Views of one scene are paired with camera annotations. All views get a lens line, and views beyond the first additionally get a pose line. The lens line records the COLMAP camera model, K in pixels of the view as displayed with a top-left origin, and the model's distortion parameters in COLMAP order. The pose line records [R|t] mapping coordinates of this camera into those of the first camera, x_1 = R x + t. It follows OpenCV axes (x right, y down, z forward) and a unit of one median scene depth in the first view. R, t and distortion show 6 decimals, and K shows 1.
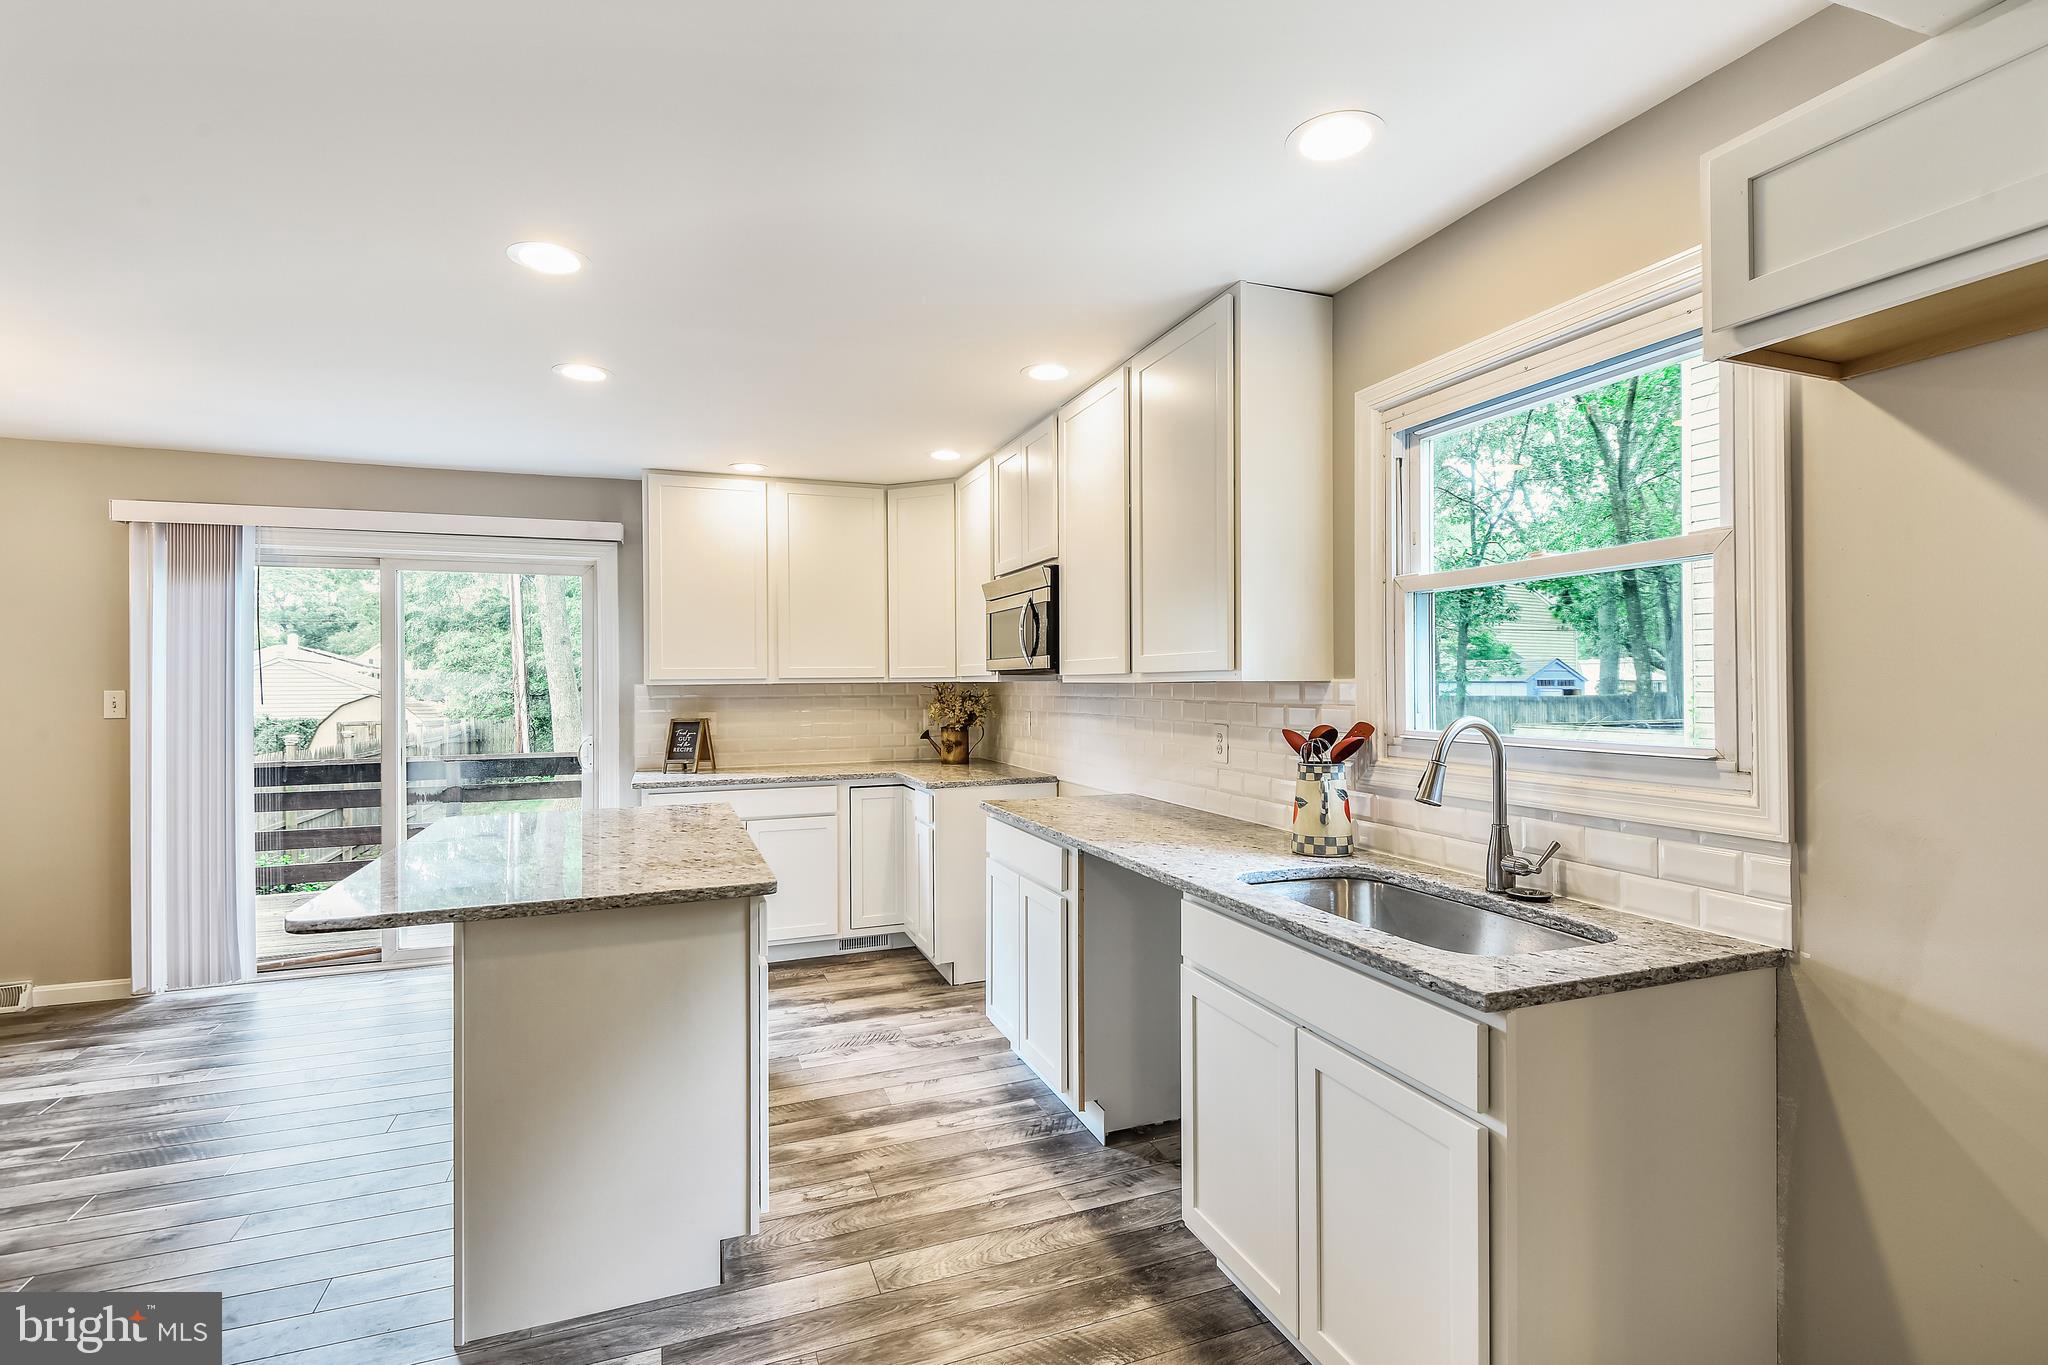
lens RADIAL K [[964.6, 0, 990.2], [0, 964.6, 665.3], [0, 0, 1]] dist [-0.021552, -0.001284]
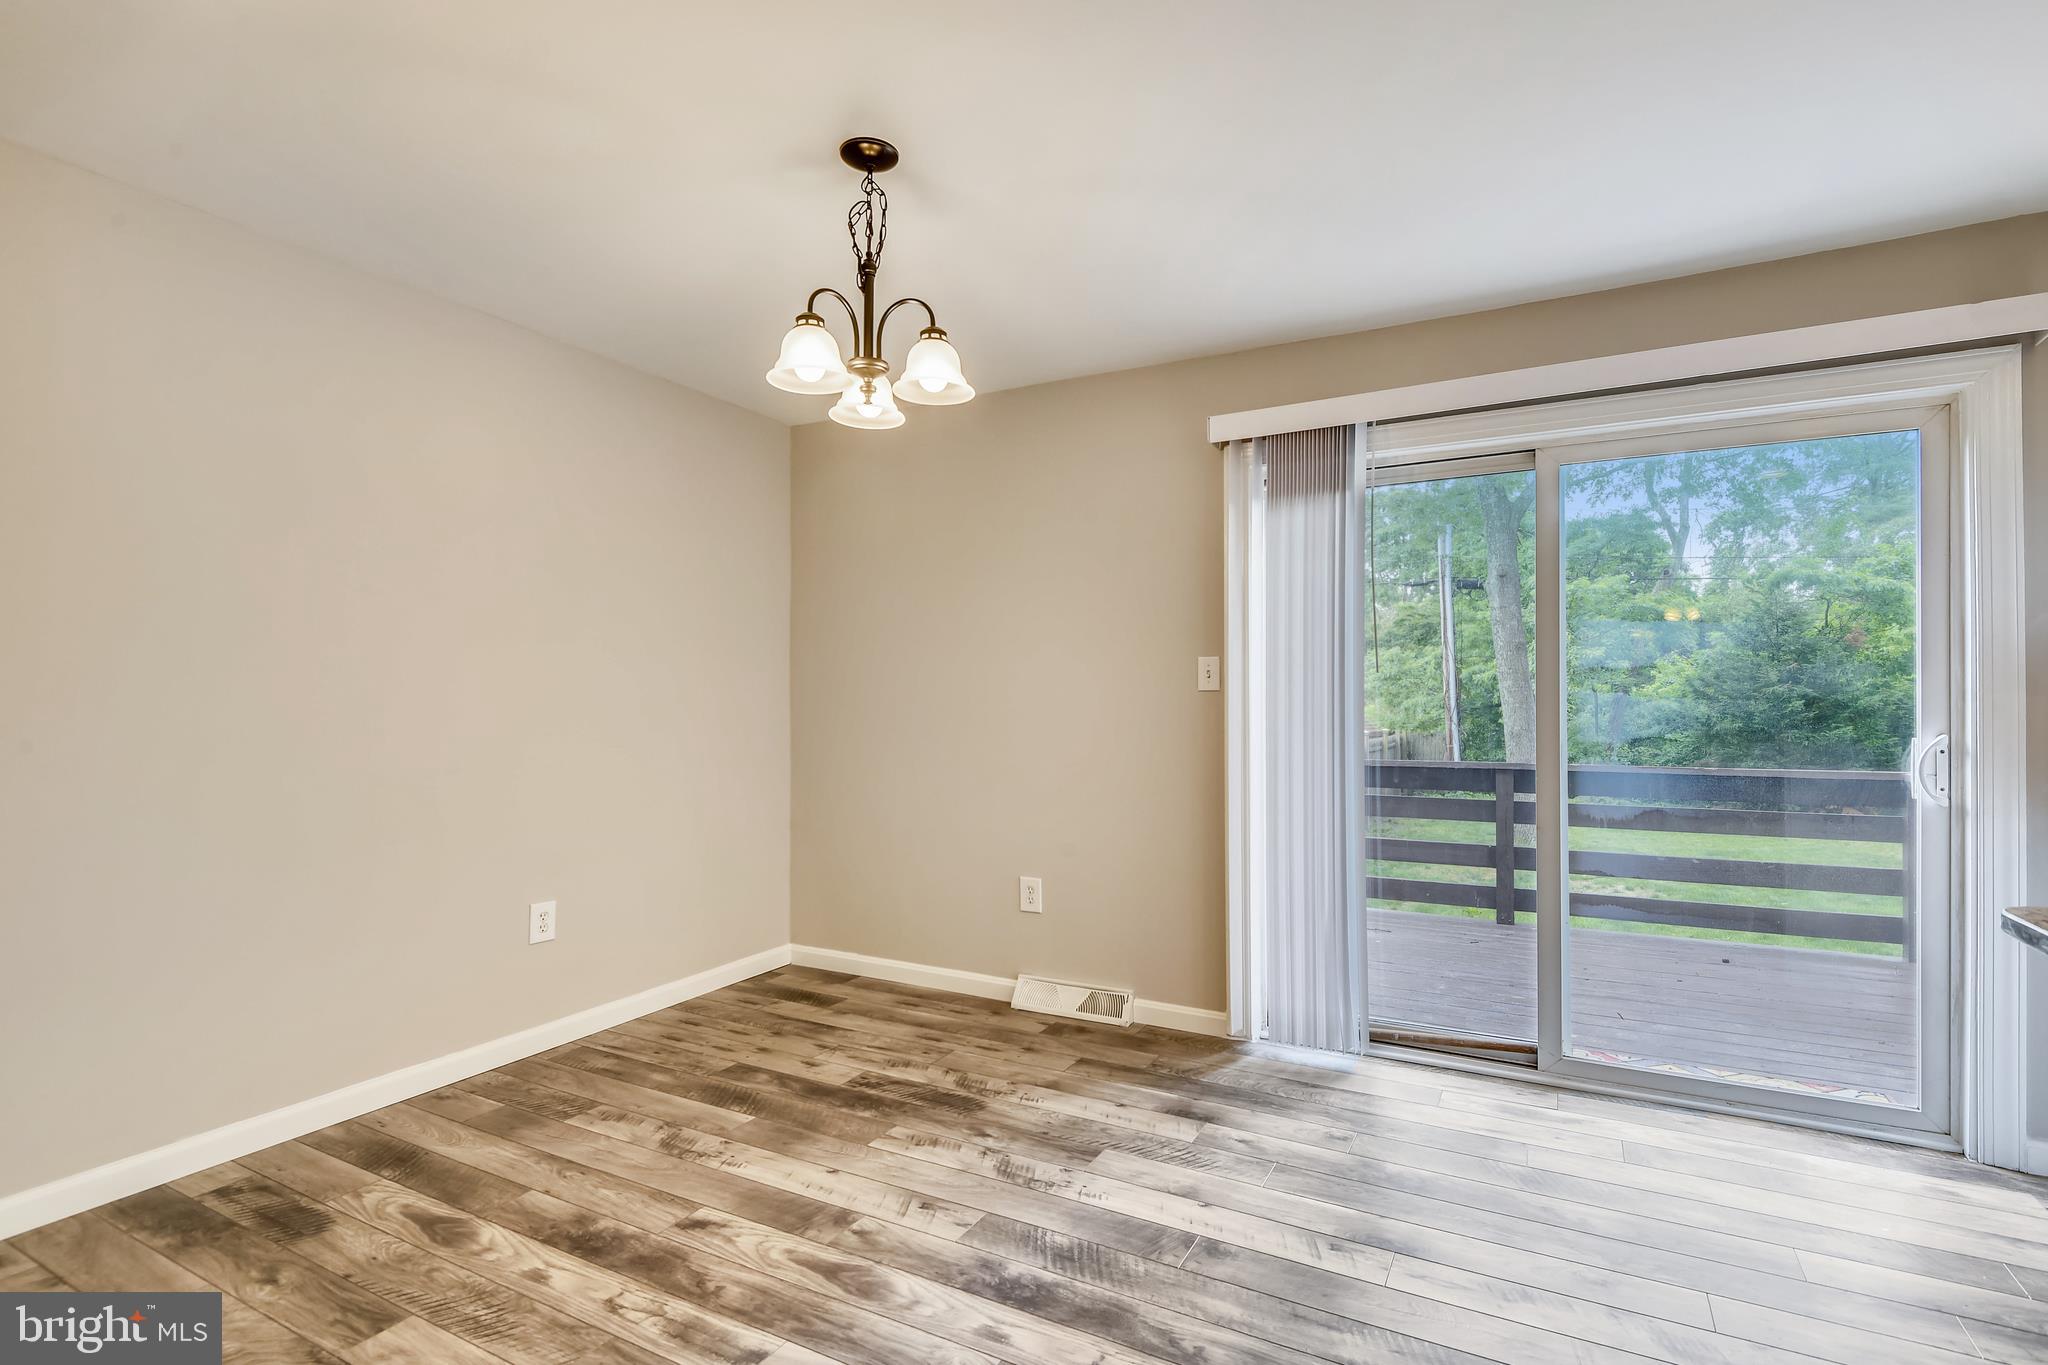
lens RADIAL K [[923.9, 0, 1028.7], [0, 923.9, 696.9], [0, 0, 1]] dist [0.011608, -0.001397]
pose [[0.655874, 0.004329, -0.754858, -0.425286], [0.005761, 0.999926, 0.010740, 0.052577], [0.754848, -0.011393, 0.655801, 0.357008]]
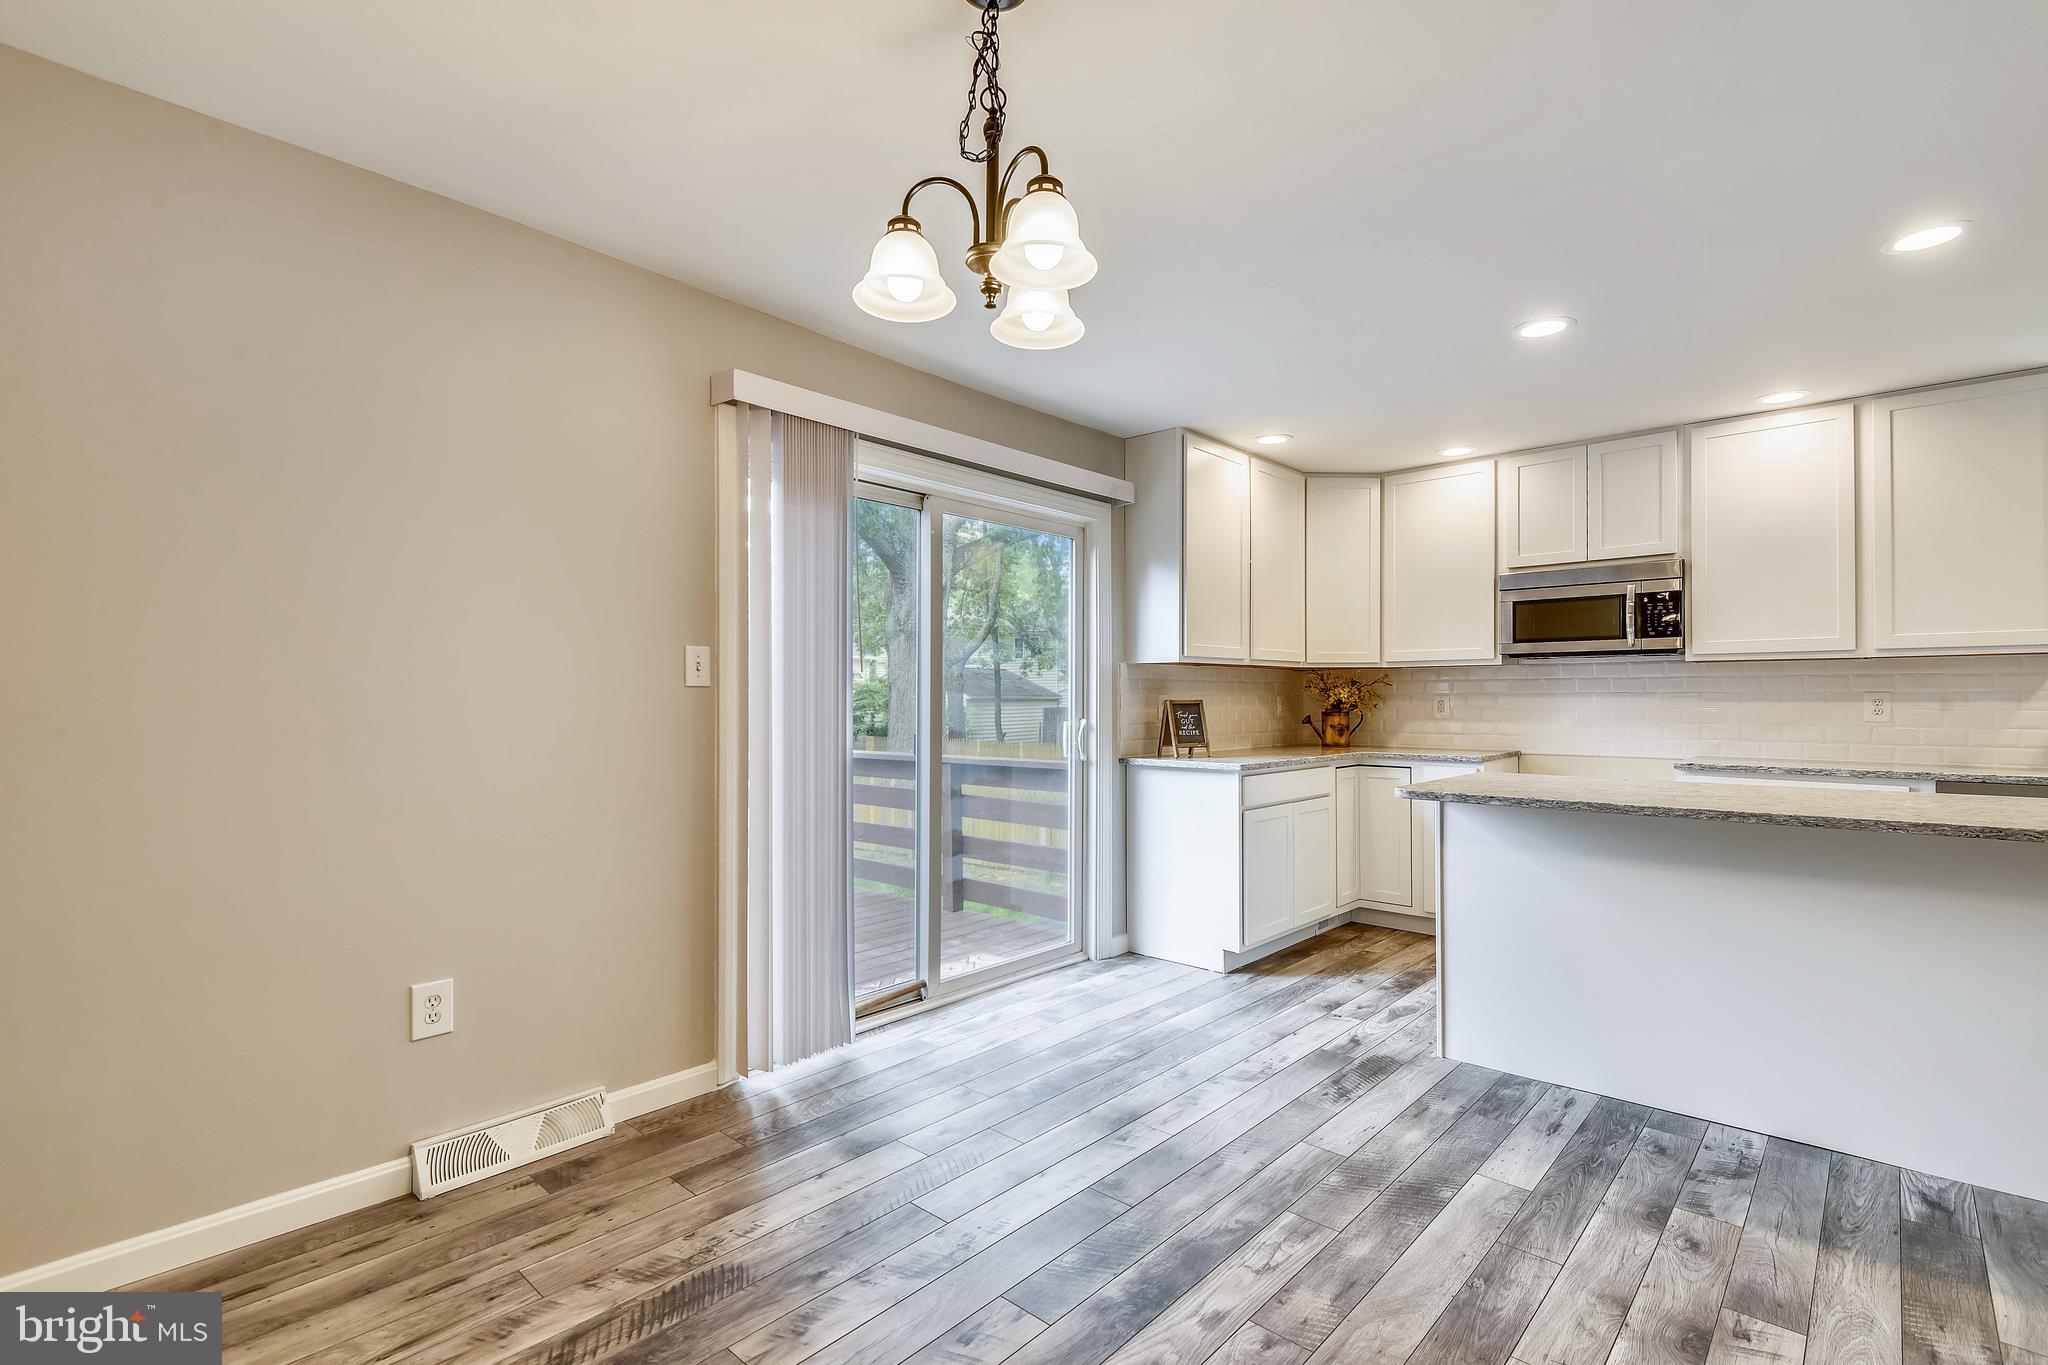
lens RADIAL K [[978.5, 0, 1030.0], [0, 978.5, 689.7], [0, 0, 1]] dist [0.003259, -0.001680]
pose [[0.894277, 0.011738, 0.447360, -1.020347], [-0.013473, 0.999909, 0.000696, 0.054594], [-0.447312, -0.006650, 0.894353, 0.253414]]
